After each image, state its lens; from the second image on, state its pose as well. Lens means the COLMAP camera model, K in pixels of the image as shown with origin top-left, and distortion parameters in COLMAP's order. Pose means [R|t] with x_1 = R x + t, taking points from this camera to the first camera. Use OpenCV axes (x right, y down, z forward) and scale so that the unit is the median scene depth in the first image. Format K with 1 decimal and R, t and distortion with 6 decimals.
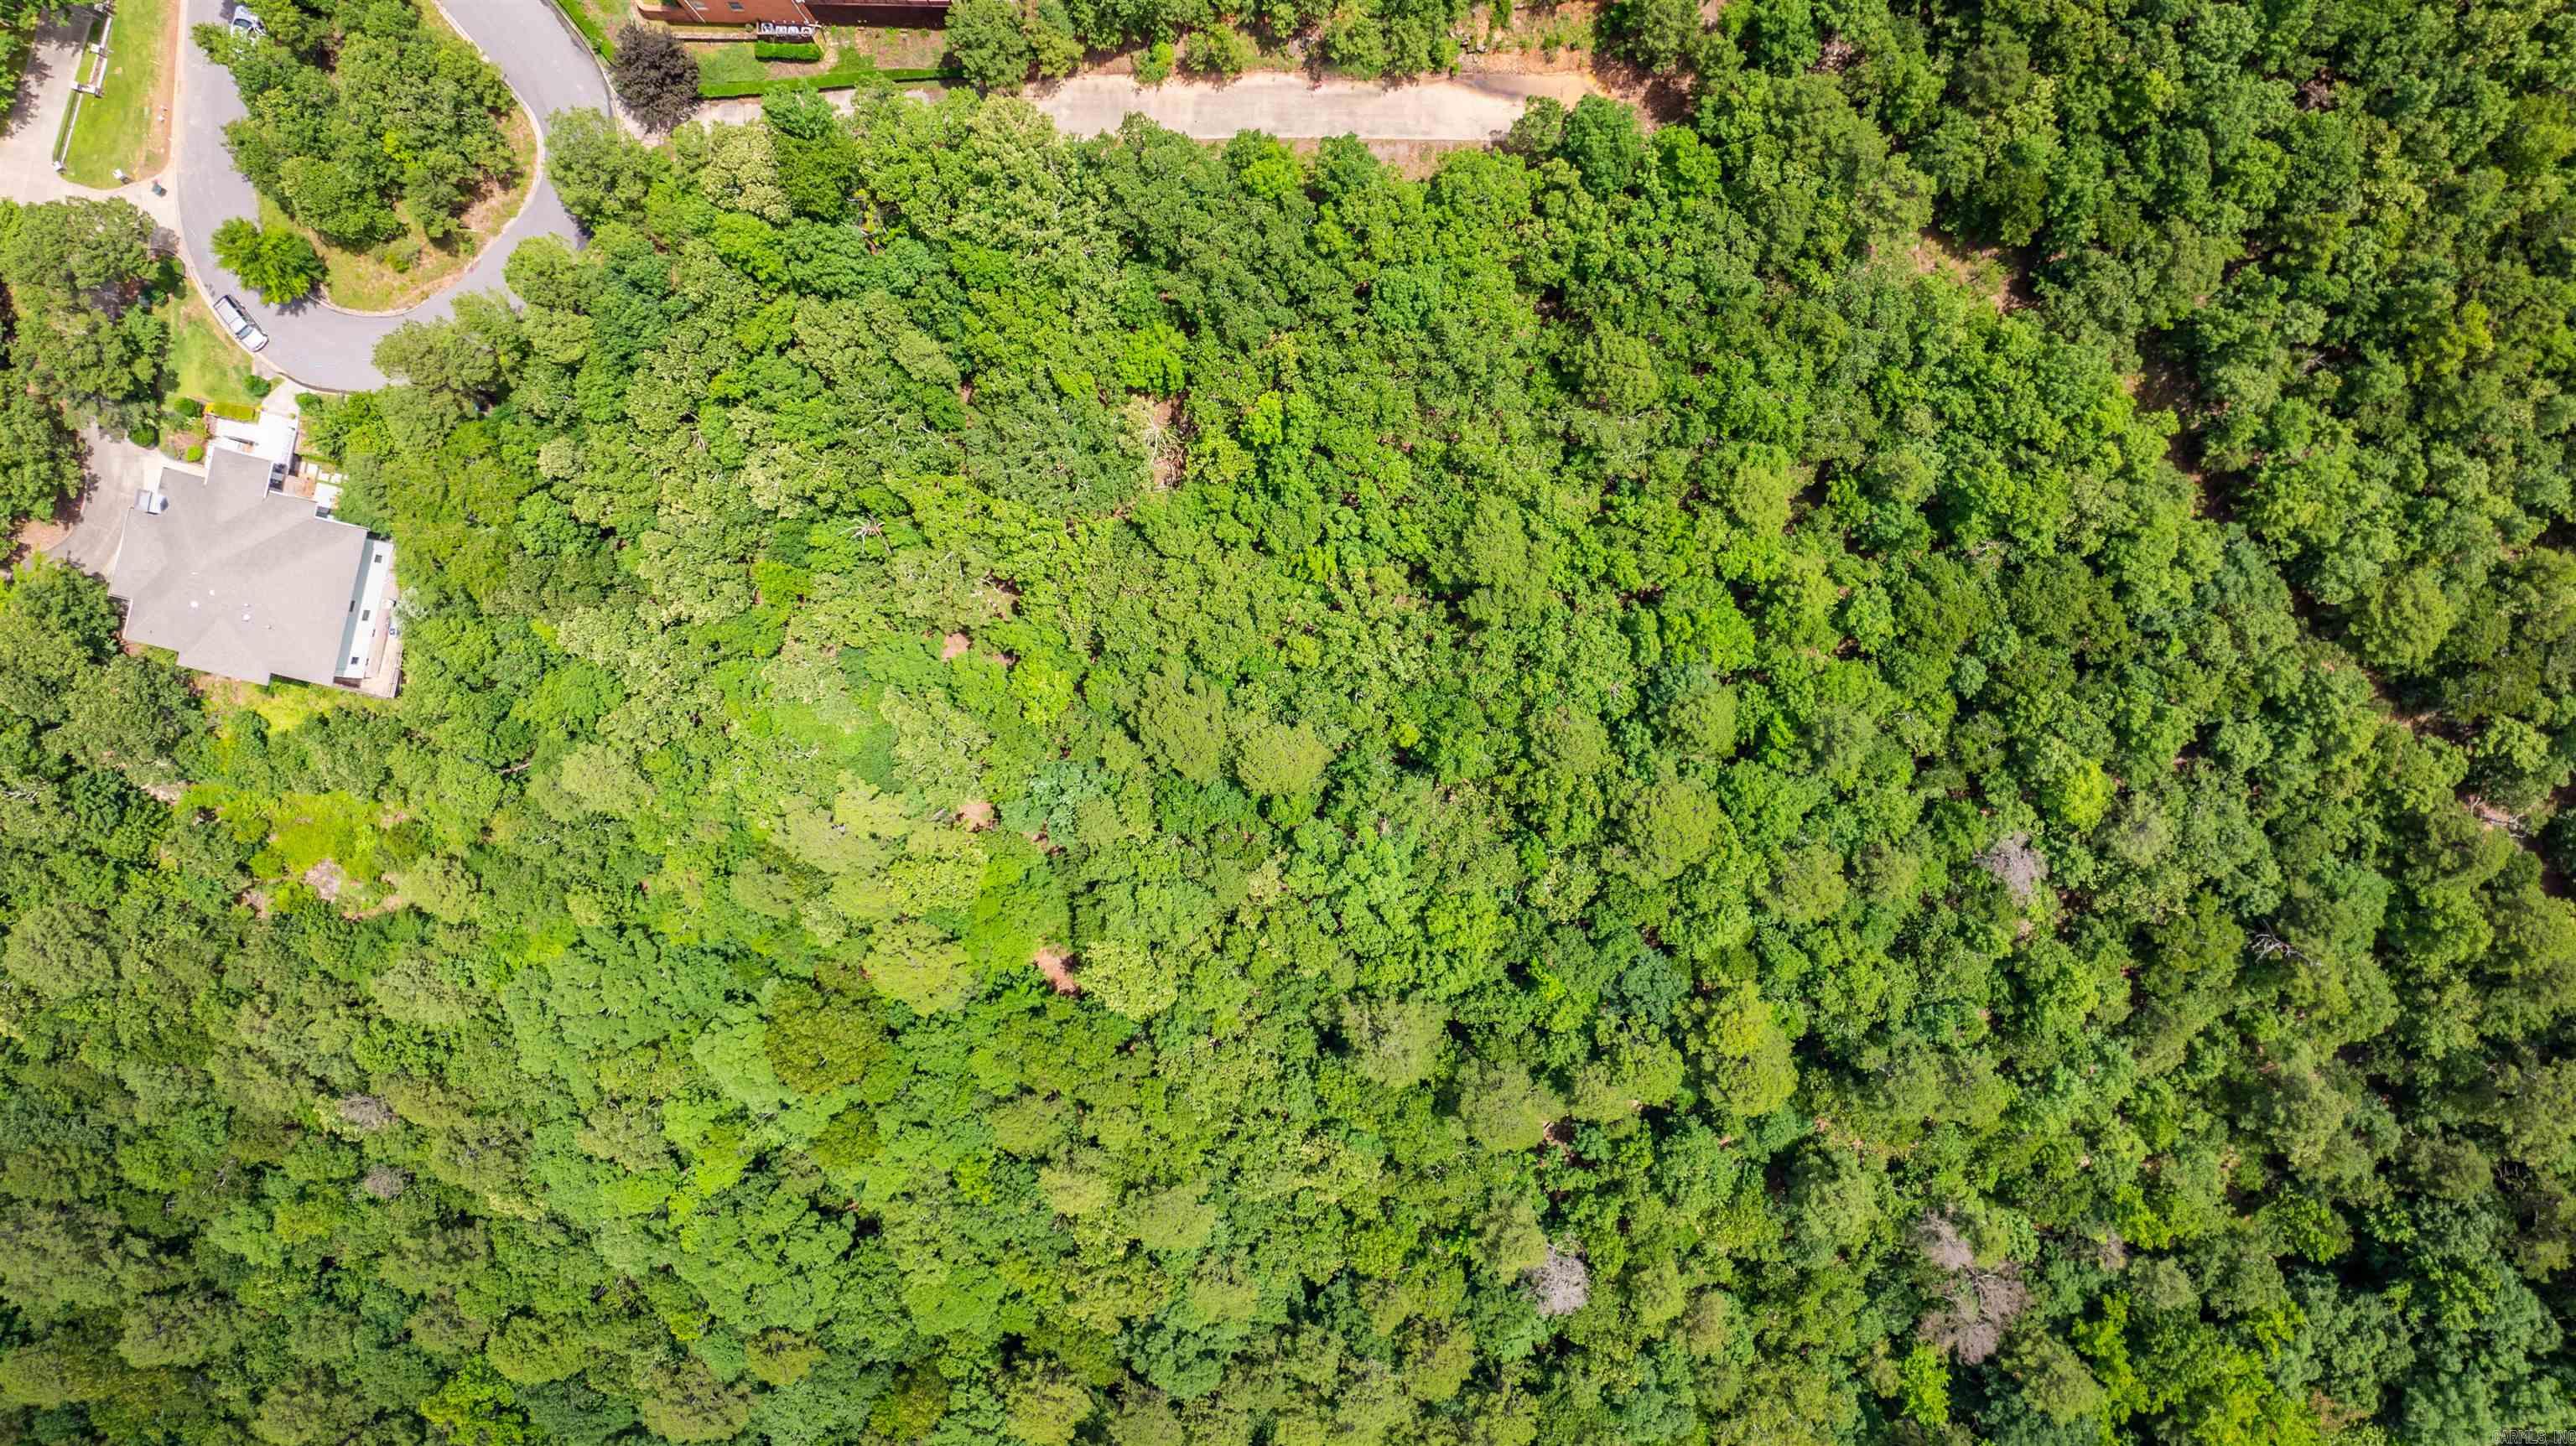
lens RADIAL K [[1805.4, 0, 1278.6], [0, 1805.4, 728.0], [0, 0, 1]] dist [-0.004009, 0.009787]
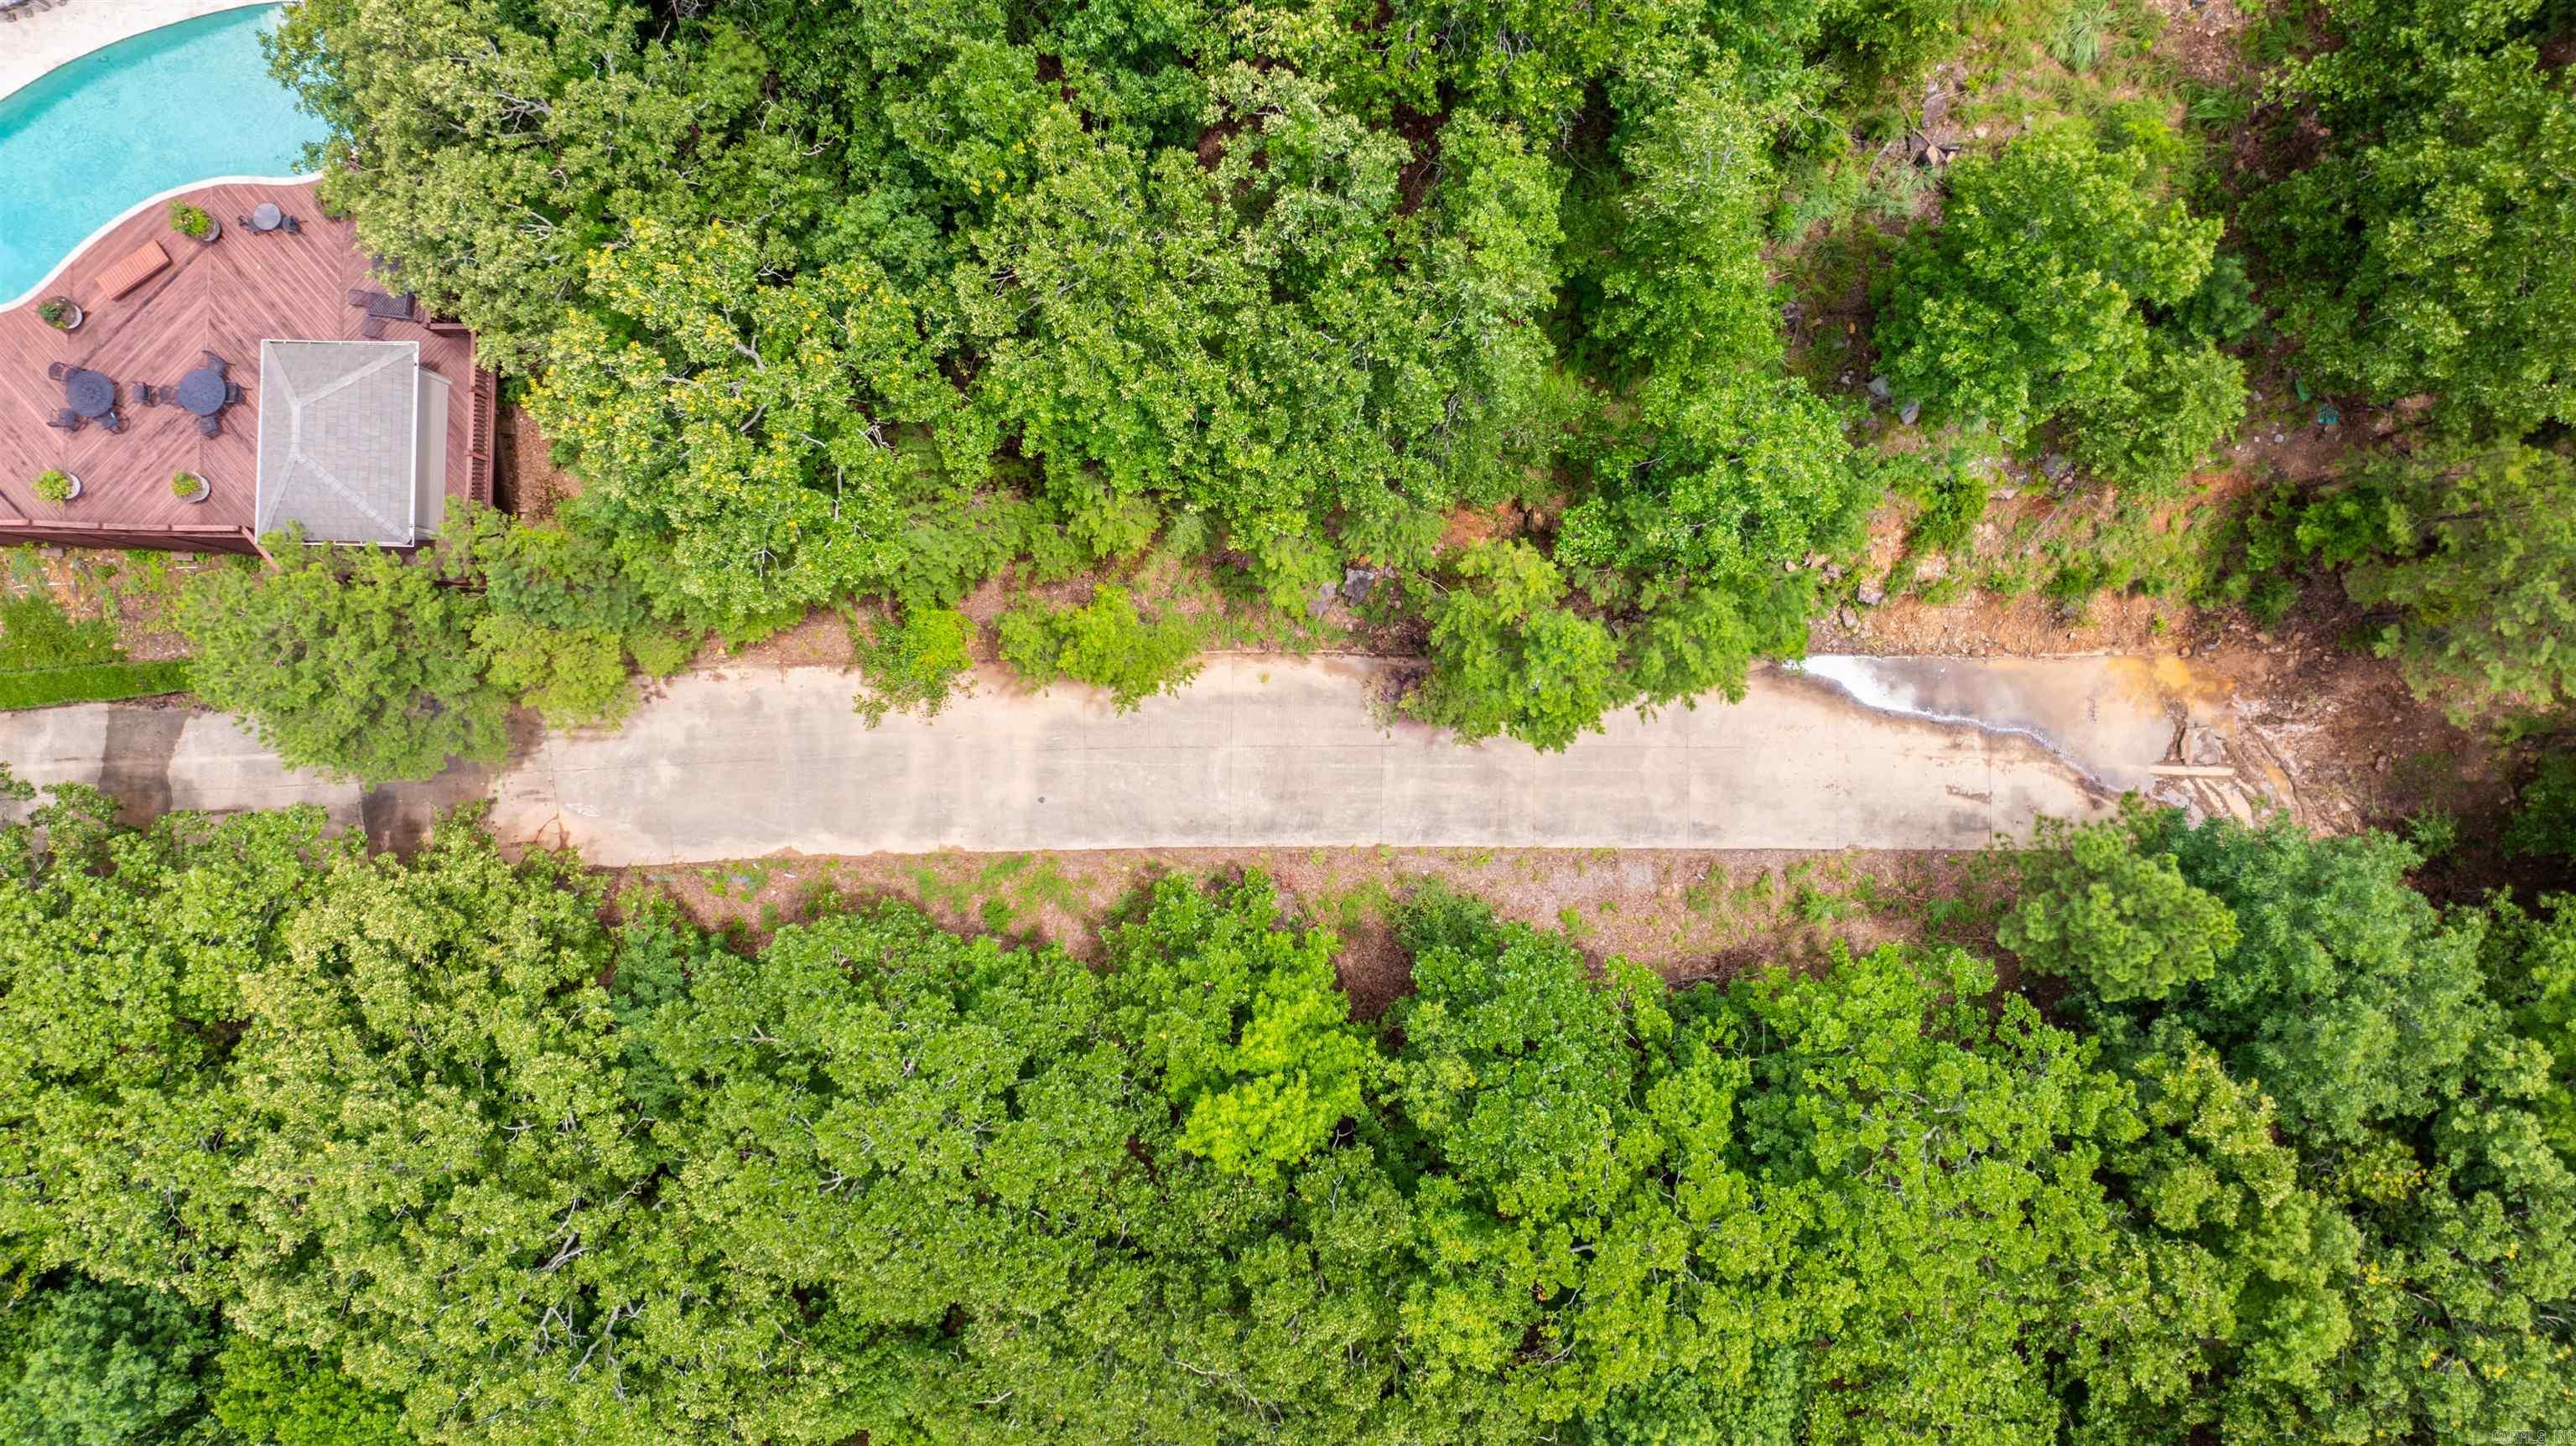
lens RADIAL K [[1805.4, 0, 1286.0], [0, 1805.4, 723.1], [0, 0, 1]] dist [-0.004009, 0.009787]
pose [[0.999961, 0.002342, -0.008511, 0.003646], [-0.002500, 0.999825, -0.018517, -0.330715], [0.008466, 0.018537, 0.999792, 0.628332]]
